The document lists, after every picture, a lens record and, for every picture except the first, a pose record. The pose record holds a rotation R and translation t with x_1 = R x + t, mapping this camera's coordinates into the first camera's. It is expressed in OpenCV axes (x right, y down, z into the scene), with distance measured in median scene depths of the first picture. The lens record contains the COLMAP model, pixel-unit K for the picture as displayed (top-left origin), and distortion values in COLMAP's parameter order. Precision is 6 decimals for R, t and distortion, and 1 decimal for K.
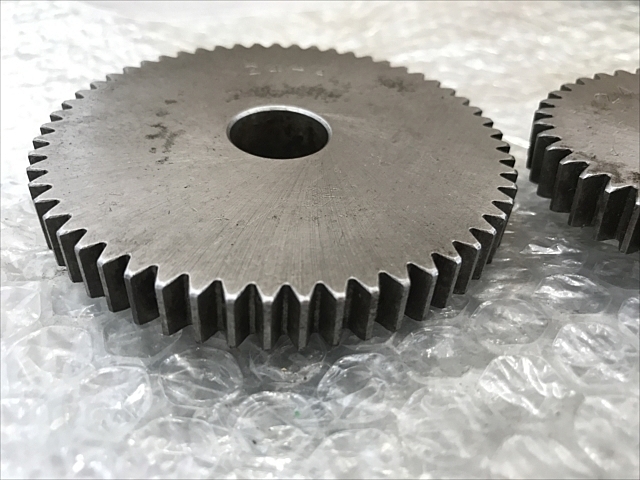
lens RADIAL K [[549.7, 0, 304.3], [0, 549.7, 238.4], [0, 0, 1]] dist [0.002457, -0.075558]
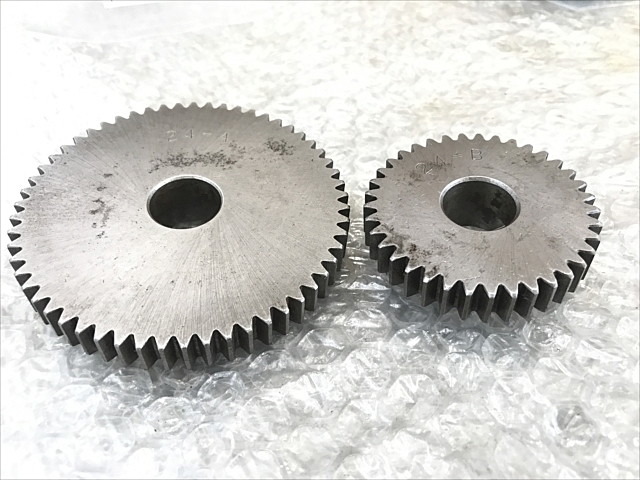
lens RADIAL K [[549.7, 0, 304.3], [0, 549.7, 238.4], [0, 0, 1]] dist [0.002457, -0.075558]
pose [[0.999684, -0.023788, 0.008068, 0.296912], [0.022213, 0.987154, 0.158218, -0.384752], [-0.011728, -0.157989, 0.987371, -0.488999]]
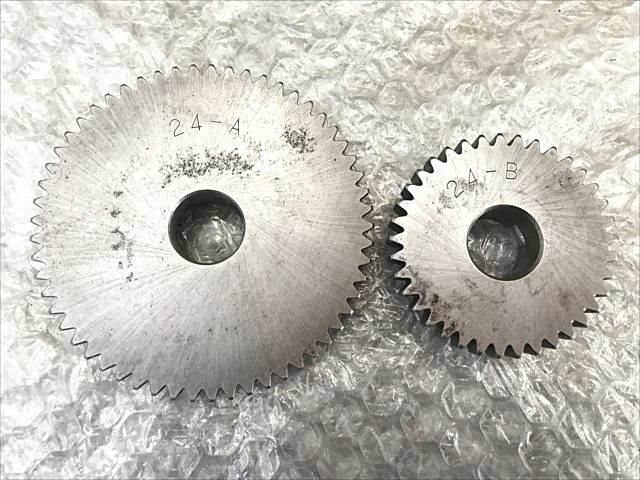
lens RADIAL K [[549.7, 0, 304.3], [0, 549.7, 238.4], [0, 0, 1]] dist [0.002457, -0.075558]
pose [[0.998380, -0.044409, 0.035579, 0.177267], [0.008143, 0.730308, 0.683070, -1.339088], [-0.056318, -0.681673, 0.729486, -0.032934]]
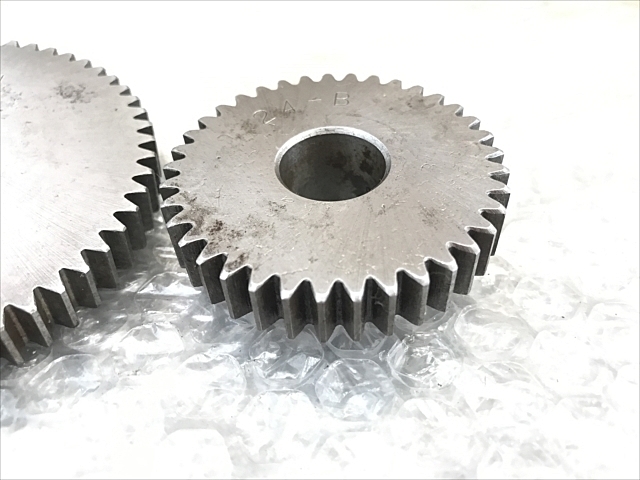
lens RADIAL K [[551.7, 0, 309.3], [0, 551.7, 241.4], [0, 0, 1]] dist [0.106459, -0.389256]
pose [[0.997819, -0.026645, 0.060401, 0.709473], [0.017885, 0.989823, 0.141178, -0.221796], [-0.063548, -0.139790, 0.988140, 0.019878]]
